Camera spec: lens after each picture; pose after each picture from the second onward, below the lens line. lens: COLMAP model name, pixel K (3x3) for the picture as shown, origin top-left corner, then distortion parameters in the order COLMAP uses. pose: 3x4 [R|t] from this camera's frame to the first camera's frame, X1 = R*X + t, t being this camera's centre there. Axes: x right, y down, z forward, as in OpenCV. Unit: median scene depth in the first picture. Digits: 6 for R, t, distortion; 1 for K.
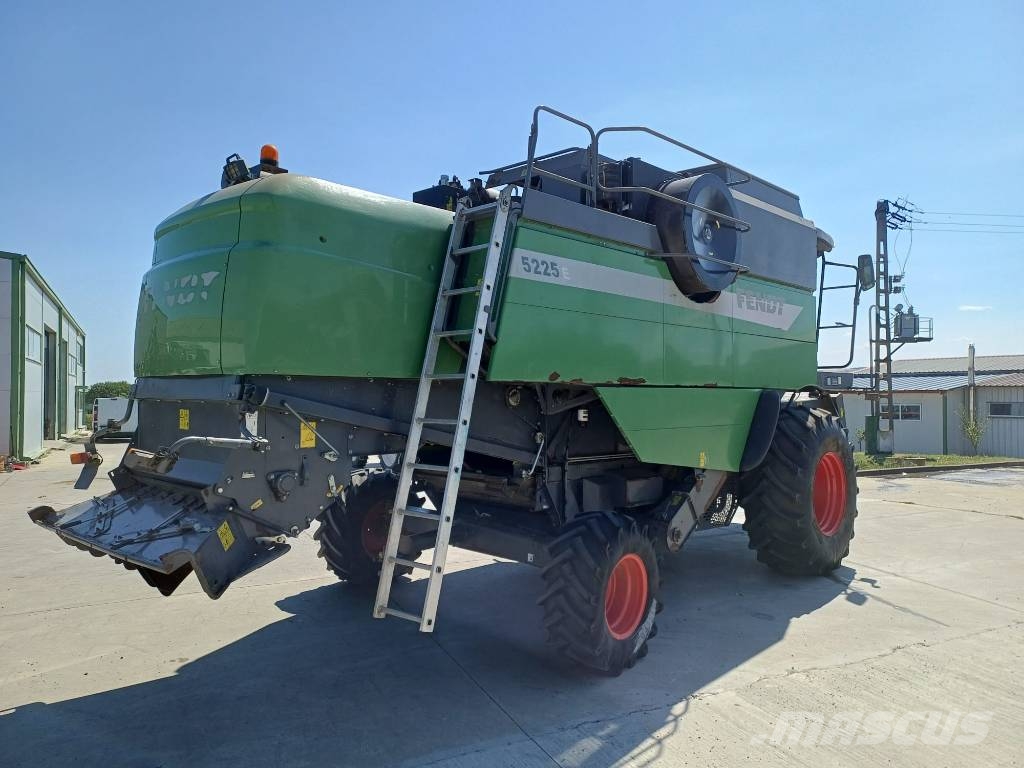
lens RADIAL K [[751.0, 0, 512.0], [0, 751.0, 384.0], [0, 0, 1]] dist [0.065708, -0.049010]
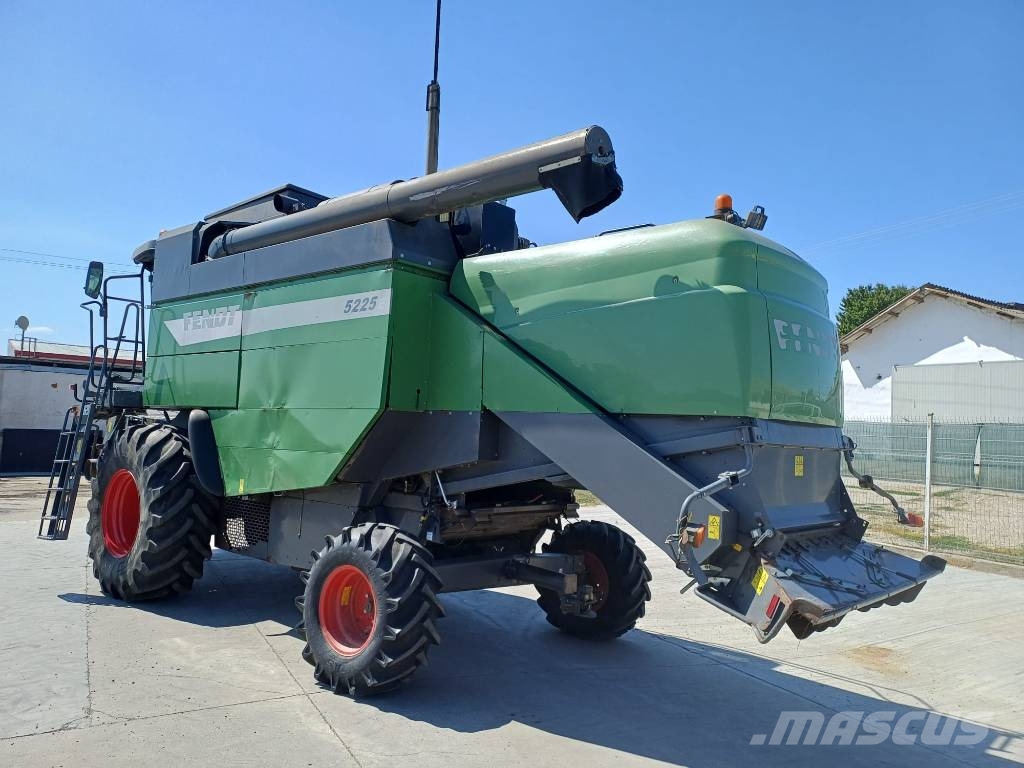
lens RADIAL K [[759.5, 0, 491.2], [0, 759.5, 382.5], [0, 0, 1]] dist [0.067409, -0.052429]
pose [[-0.021315, 0.060675, 0.997930, -1.193118], [-0.060028, 0.996278, -0.061857, 0.019806], [-0.997969, -0.061223, -0.017593, 1.179840]]
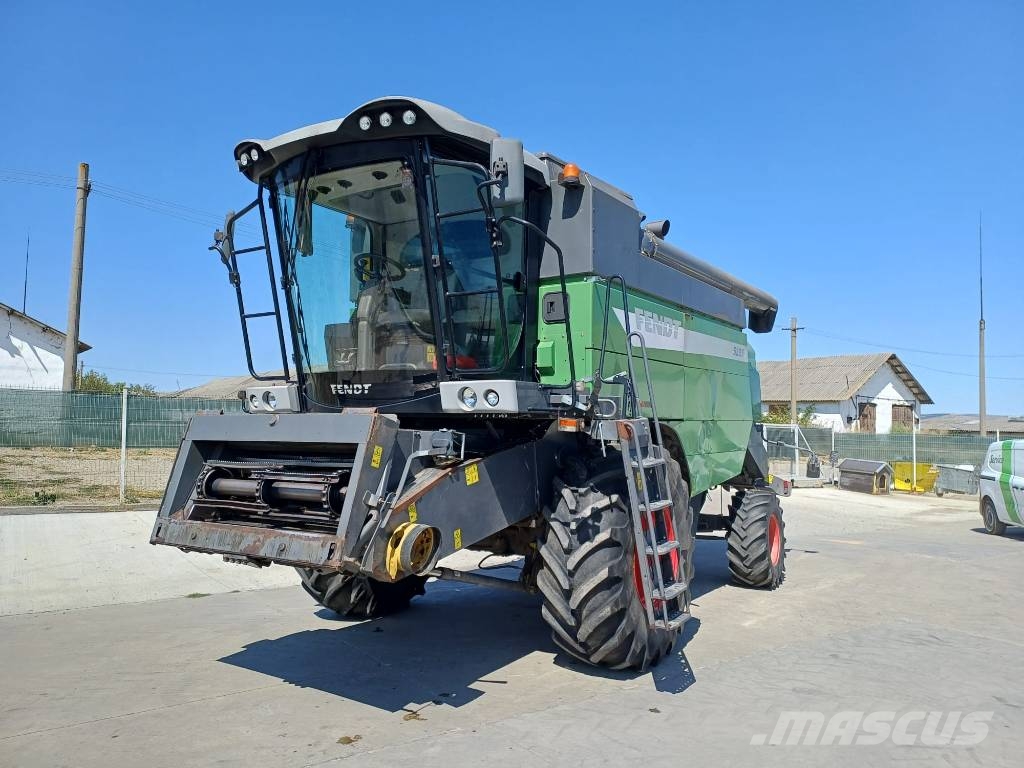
lens RADIAL K [[760.0, 0, 507.6], [0, 760.0, 383.6], [0, 0, 1]] dist [0.070950, -0.065098]
pose [[-0.985482, -0.025553, -0.167844, 0.549624], [-0.014354, 0.997609, -0.067601, 0.039792], [0.169170, -0.064211, -0.983493, 2.794156]]
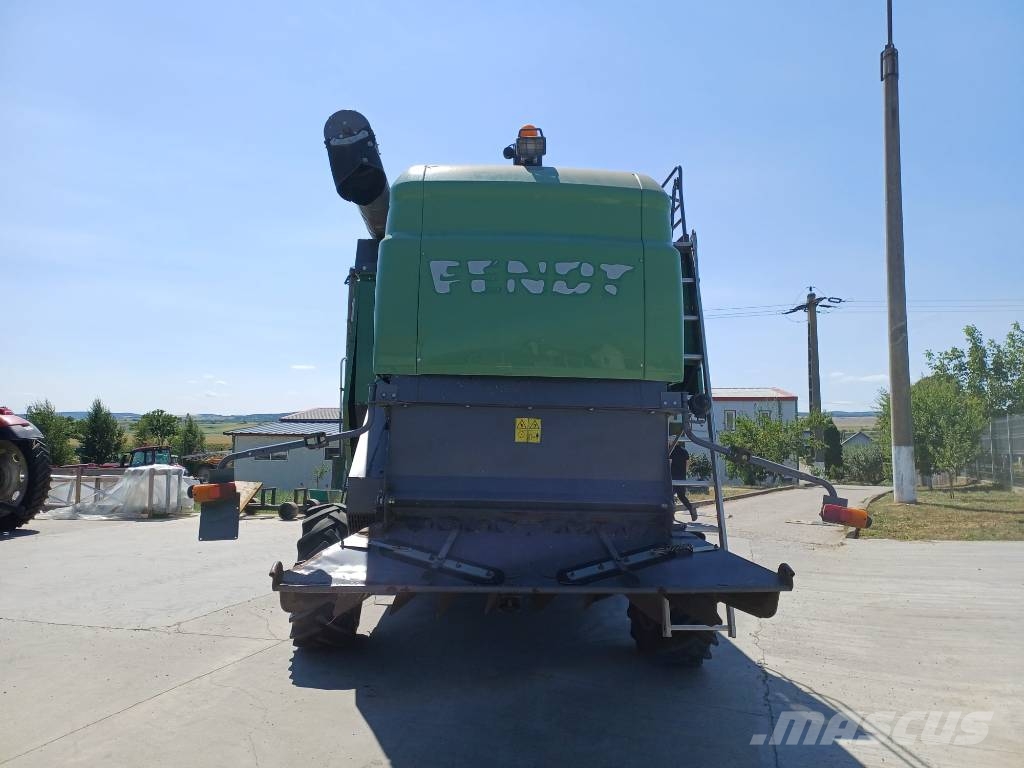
lens RADIAL K [[751.0, 0, 512.0], [0, 751.0, 384.0], [0, 0, 1]] dist [0.065708, -0.049010]
pose [[0.687612, 0.068851, 0.722806, -0.853064], [-0.025141, 0.997155, -0.071067, 0.045107], [-0.725643, 0.030695, 0.687387, 0.369874]]
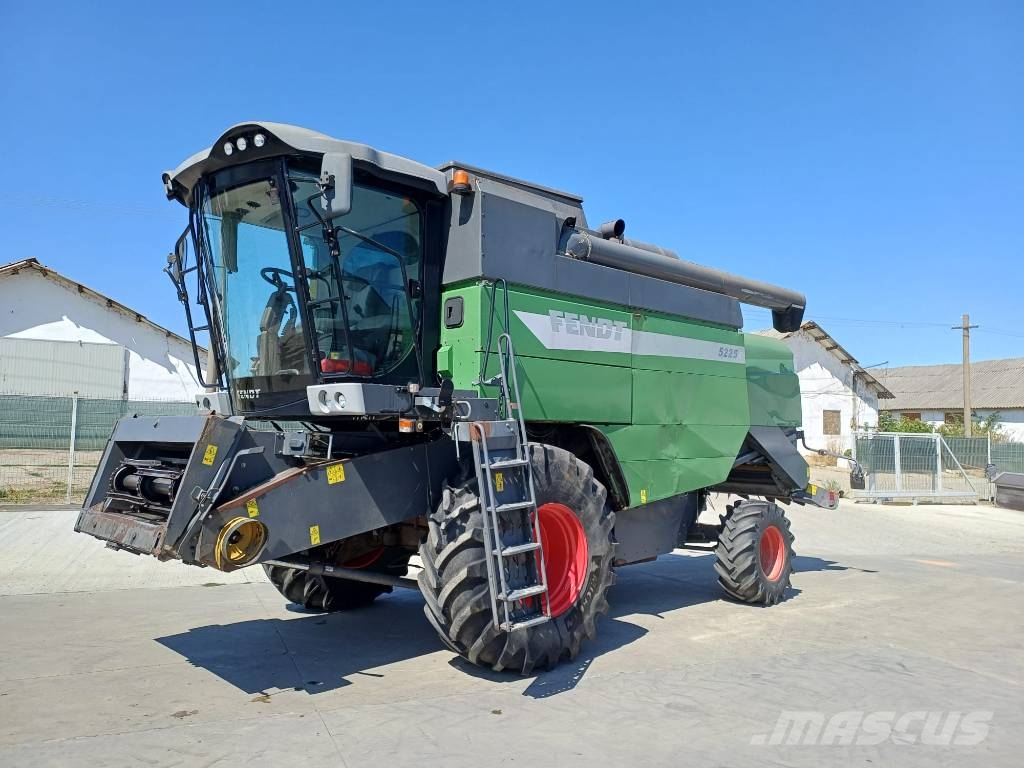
lens RADIAL K [[759.7, 0, 499.9], [0, 759.7, 385.1], [0, 0, 1]] dist [0.067782, -0.053264]
pose [[-0.998179, -0.013717, 0.058740, 0.177920], [-0.018153, 0.996969, -0.075652, 0.045103], [-0.057525, -0.076581, -0.995403, 2.833373]]
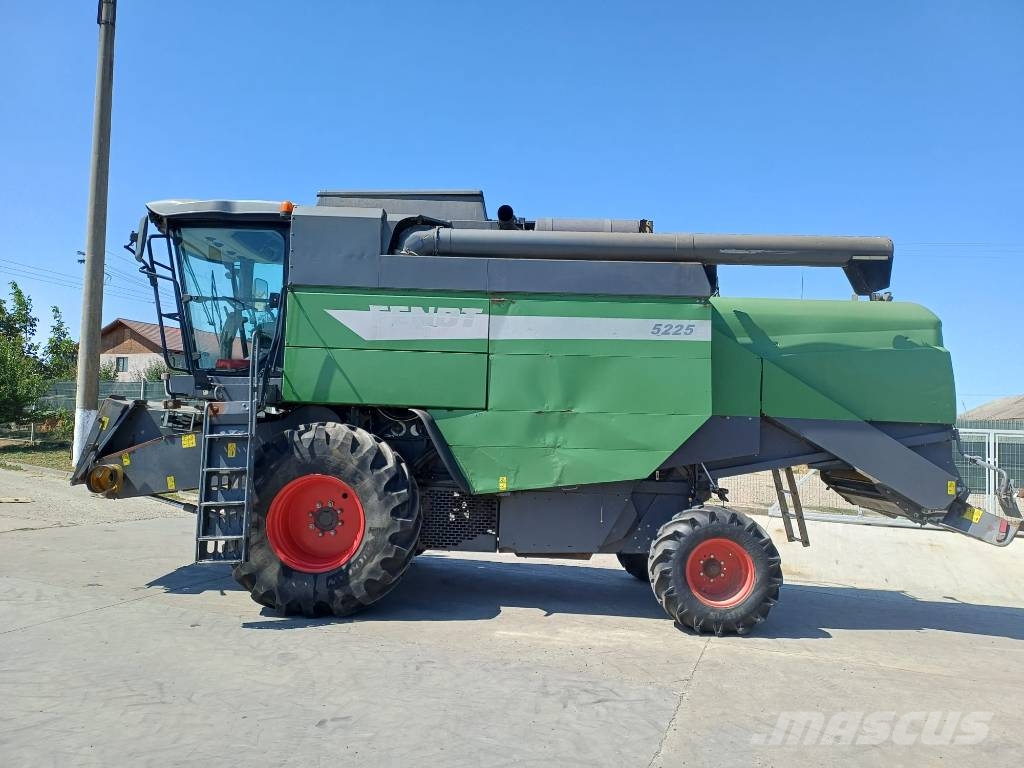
lens RADIAL K [[760.0, 0, 507.6], [0, 760.0, 383.6], [0, 0, 1]] dist [0.070950, -0.065098]
pose [[-0.665347, 0.014364, 0.746396, -0.928832], [-0.049759, 0.996738, -0.063538, 0.045271], [-0.744874, -0.079415, -0.662462, 2.369809]]
